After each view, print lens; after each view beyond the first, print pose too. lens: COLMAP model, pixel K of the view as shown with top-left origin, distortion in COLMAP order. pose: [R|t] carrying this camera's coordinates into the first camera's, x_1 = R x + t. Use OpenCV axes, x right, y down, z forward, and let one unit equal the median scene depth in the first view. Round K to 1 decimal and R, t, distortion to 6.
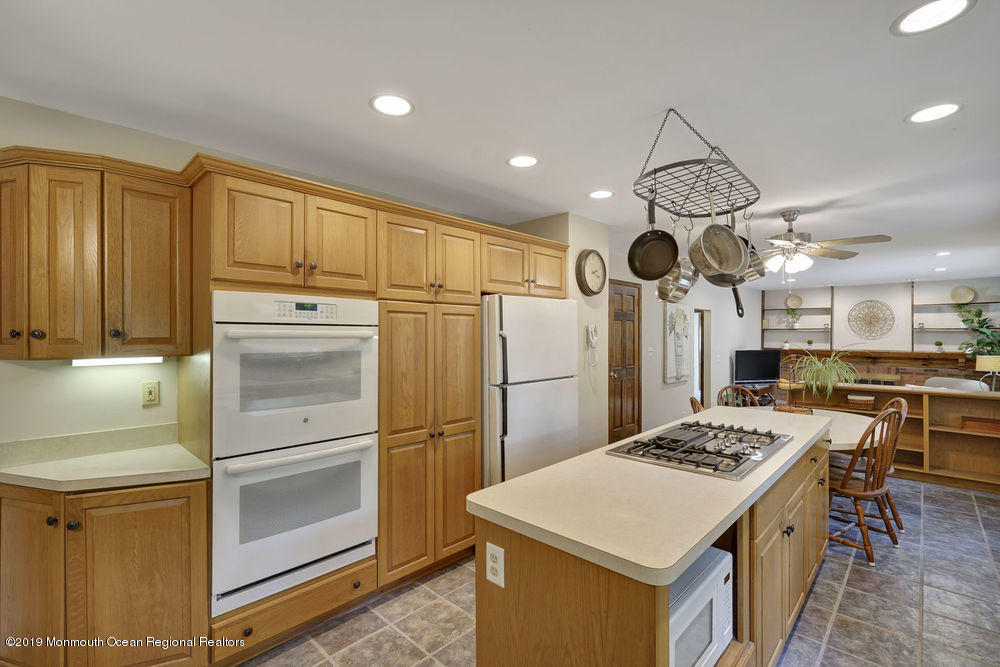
lens RADIAL K [[449.7, 0, 499.6], [0, 449.7, 336.3], [0, 0, 1]] dist [-0.007053, 0.003096]
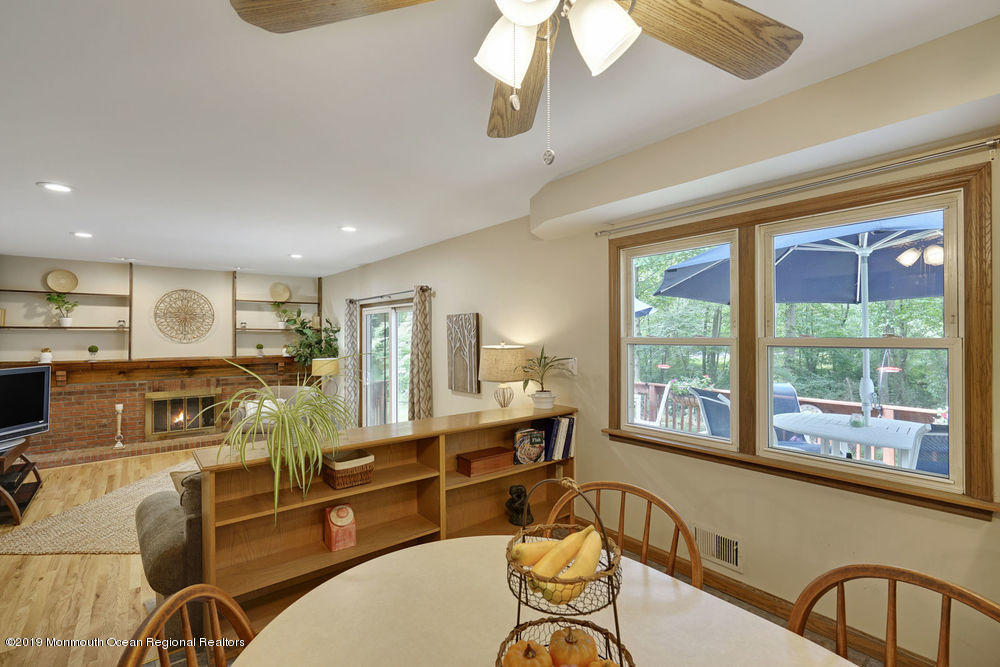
lens RADIAL K [[449.7, 0, 503.1], [0, 449.7, 334.3], [0, 0, 1]] dist [-0.007053, 0.003096]
pose [[0.128044, 0.000550, 0.991768, 0.467682], [0.007307, 0.999972, -0.001498, -0.006302], [-0.991742, 0.007439, 0.128037, 1.097807]]
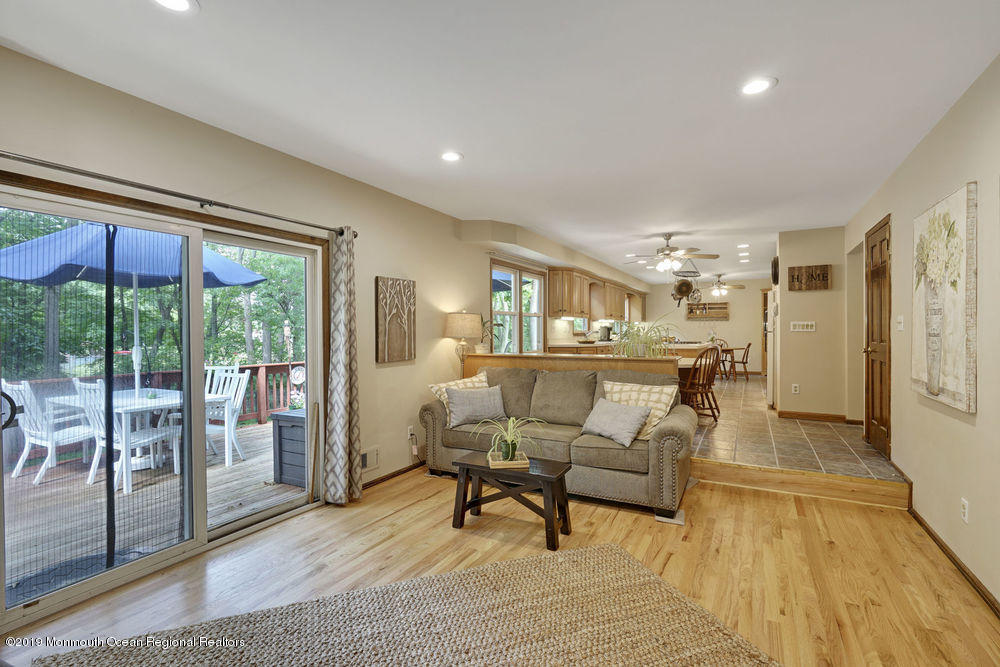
lens RADIAL K [[449.7, 0, 500.9], [0, 449.7, 332.5], [0, 0, 1]] dist [-0.007053, 0.003096]
pose [[-0.968995, 0.007914, -0.246952, 1.829401], [0.005908, 0.999943, 0.008861, 0.072993], [0.247008, 0.007127, -0.968987, 2.708181]]
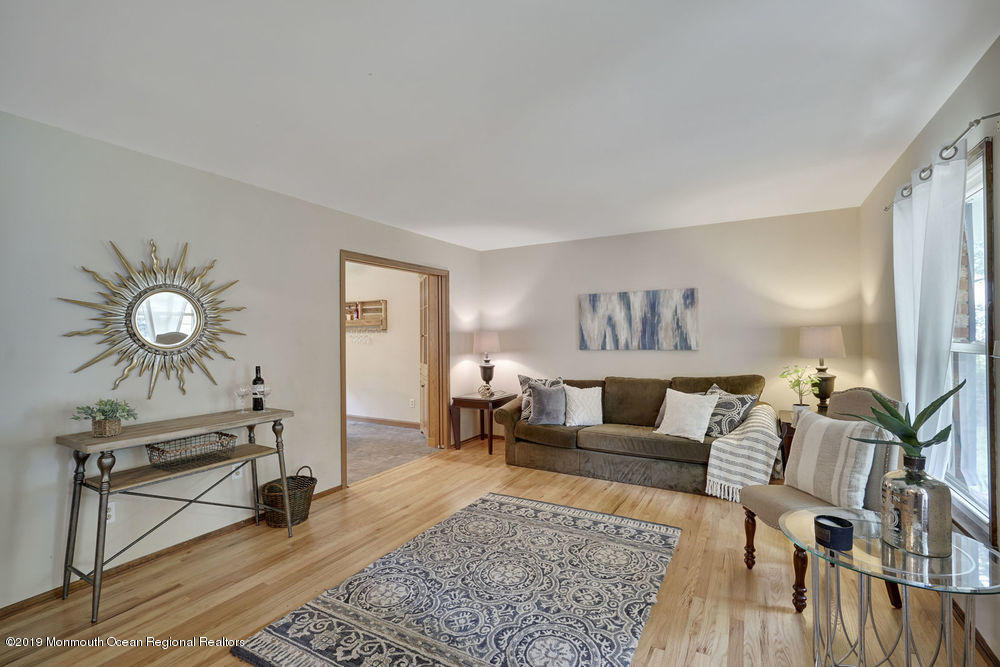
lens RADIAL K [[449.7, 0, 501.8], [0, 449.7, 331.8], [0, 0, 1]] dist [-0.007053, 0.003096]
pose [[-0.970706, 0.009453, -0.240084, -0.832856], [0.009282, 0.999955, 0.001844, 0.021238], [0.240091, -0.000439, -0.970750, 1.821401]]
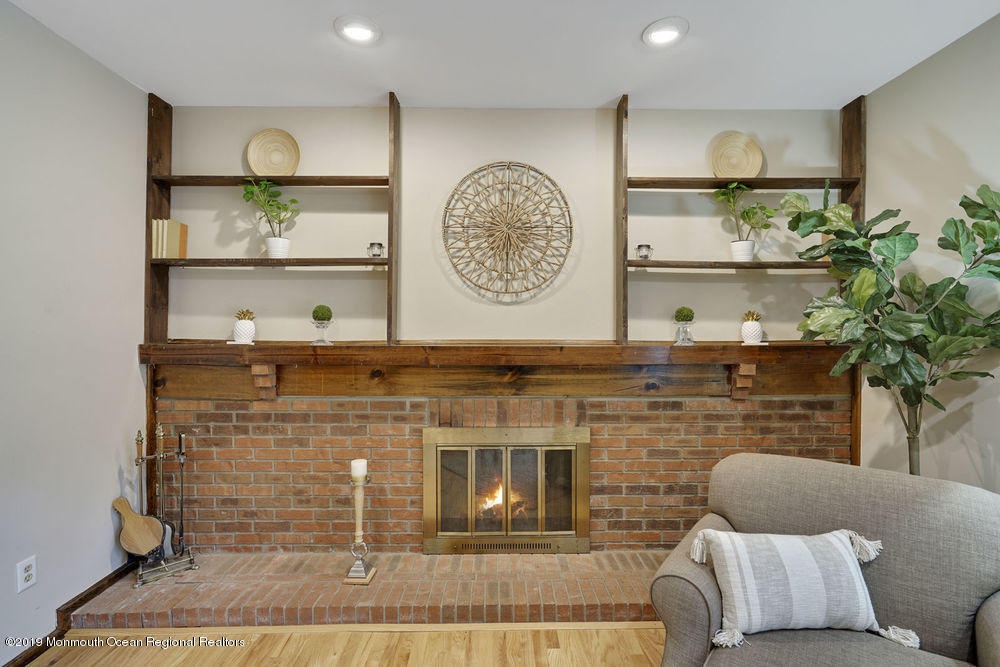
lens RADIAL K [[449.7, 0, 498.1], [0, 449.7, 332.9], [0, 0, 1]] dist [-0.007053, 0.003096]
pose [[0.723729, -0.000781, 0.690084, 1.776551], [0.003400, 0.999991, -0.002434, 0.075229], [-0.690076, 0.004107, 0.723725, 2.259723]]
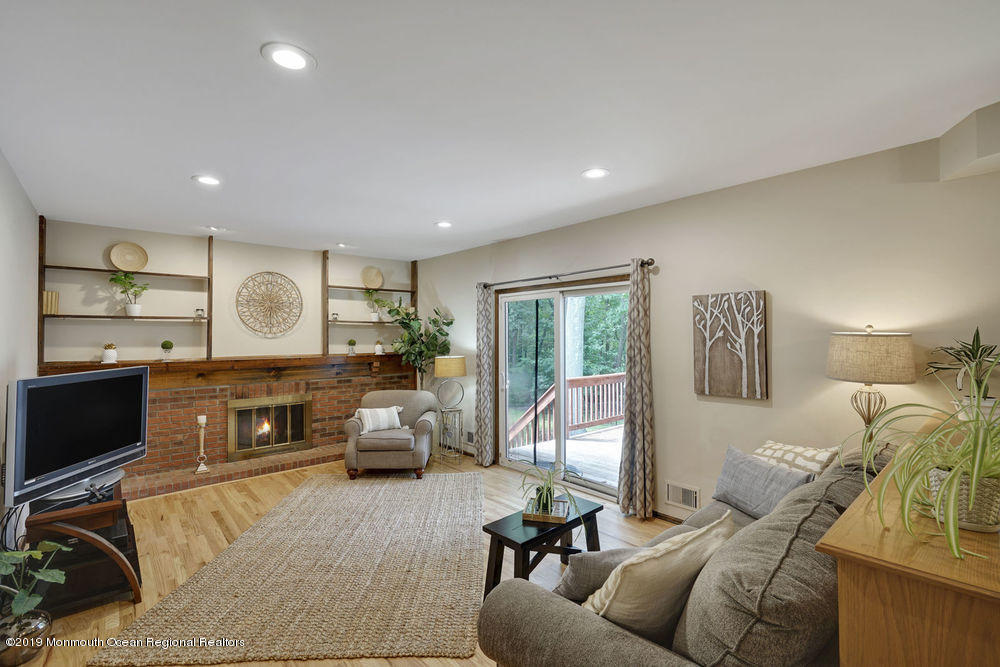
lens RADIAL K [[449.7, 0, 503.6], [0, 449.7, 335.8], [0, 0, 1]] dist [-0.007053, 0.003096]
pose [[0.088203, -0.001091, 0.996102, 0.745038], [0.010191, 0.999948, 0.000193, 0.020624], [-0.996050, 0.010134, 0.088209, 1.808853]]
